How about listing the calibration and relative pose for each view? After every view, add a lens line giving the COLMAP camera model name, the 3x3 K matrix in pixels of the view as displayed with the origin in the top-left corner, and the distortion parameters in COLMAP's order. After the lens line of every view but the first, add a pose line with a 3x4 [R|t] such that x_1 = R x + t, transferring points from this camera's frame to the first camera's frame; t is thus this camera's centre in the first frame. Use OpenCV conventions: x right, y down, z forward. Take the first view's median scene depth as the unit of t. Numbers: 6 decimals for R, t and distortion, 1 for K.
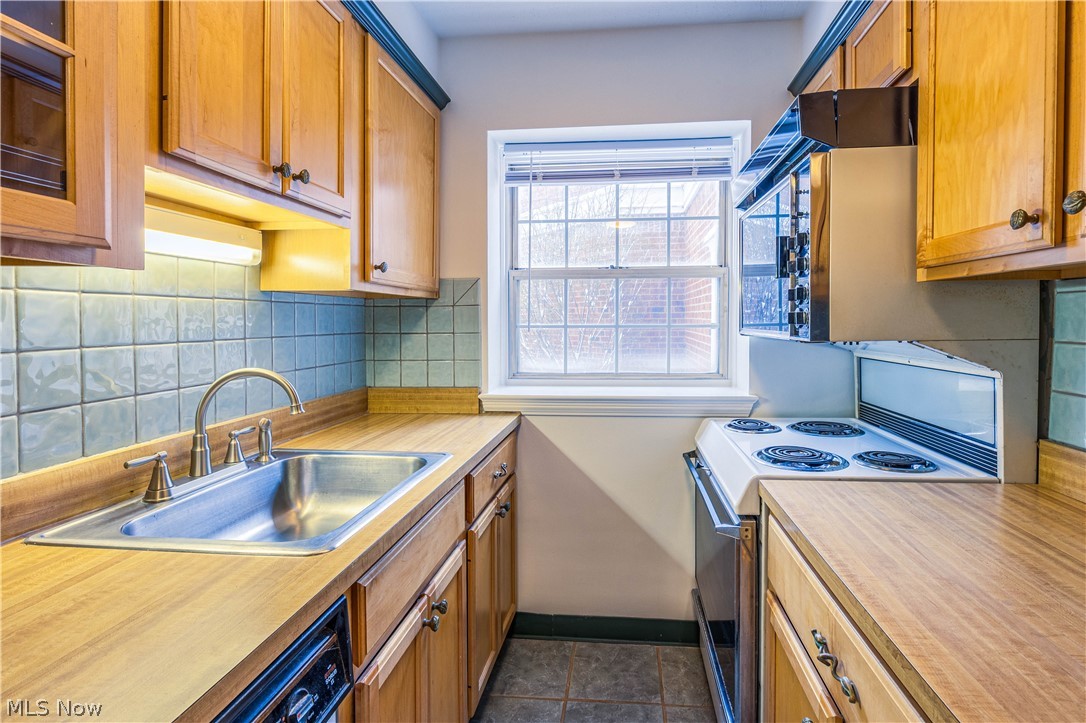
lens RADIAL K [[514.4, 0, 584.2], [0, 514.4, 332.0], [0, 0, 1]] dist [-0.005413, 0.000231]
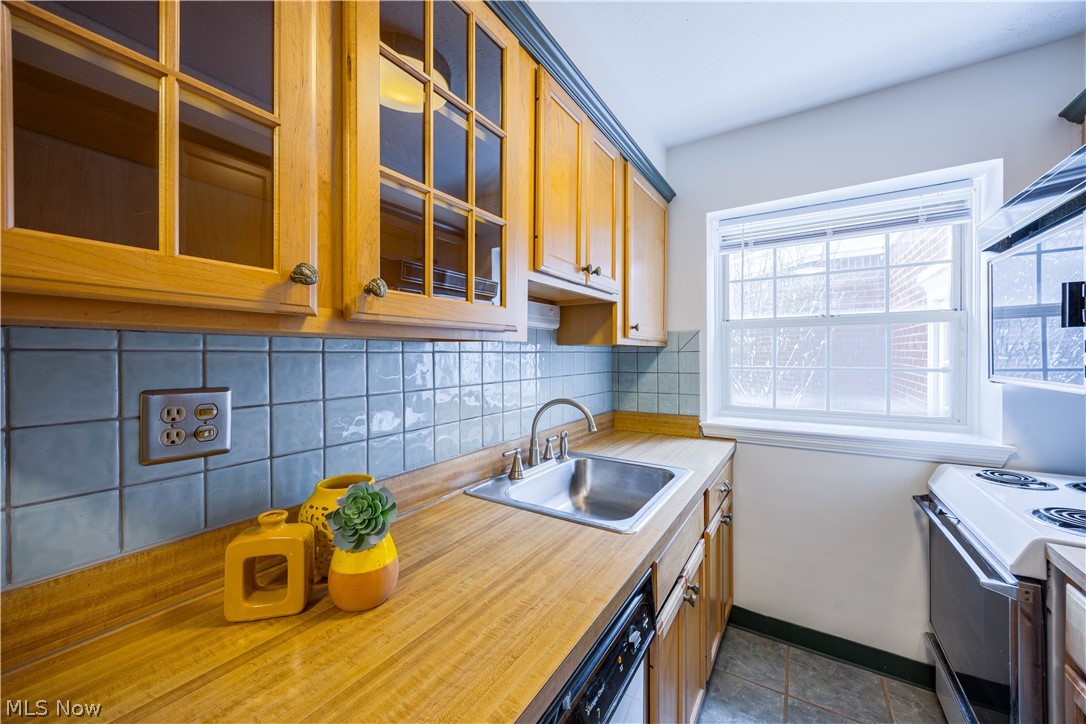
lens RADIAL K [[403.8, 0, 544.3], [0, 403.8, 356.0], [0, 0, 1]] dist [-0.006069, 0.001303]
pose [[0.883454, 0.000328, -0.468518, -0.087849], [-0.008880, 0.999832, -0.016044, -0.024617], [0.468434, 0.018335, 0.883308, -0.063044]]
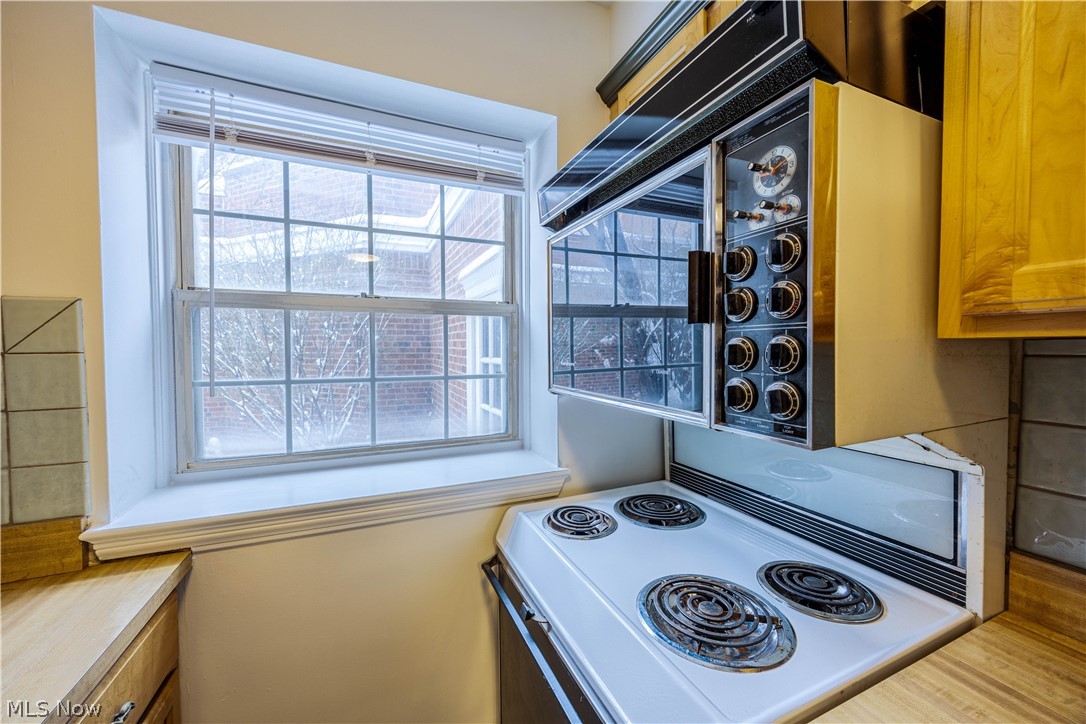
lens RADIAL K [[390.4, 0, 536.9], [0, 390.4, 364.3], [0, 0, 1]] dist [-0.006354, -0.000037]
pose [[0.878883, -0.016692, 0.476746, 0.008217], [0.007504, 0.999748, 0.021170, -0.051347], [-0.476979, -0.015028, 0.878786, 0.520893]]
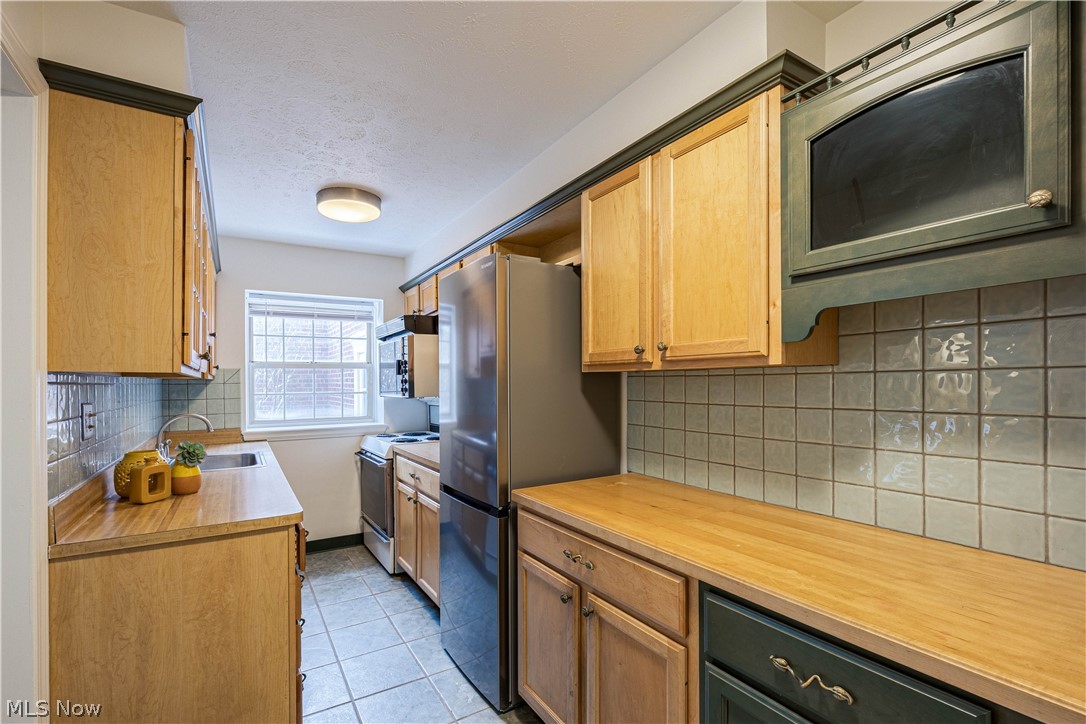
lens RADIAL K [[514.4, 0, 519.9], [0, 514.4, 385.2], [0, 0, 1]] dist [-0.005413, 0.000231]
pose [[0.818155, -0.006662, 0.574959, -0.505149], [0.020665, 0.999628, -0.017823, 0.009118], [-0.574626, 0.026463, 0.817988, -1.228820]]
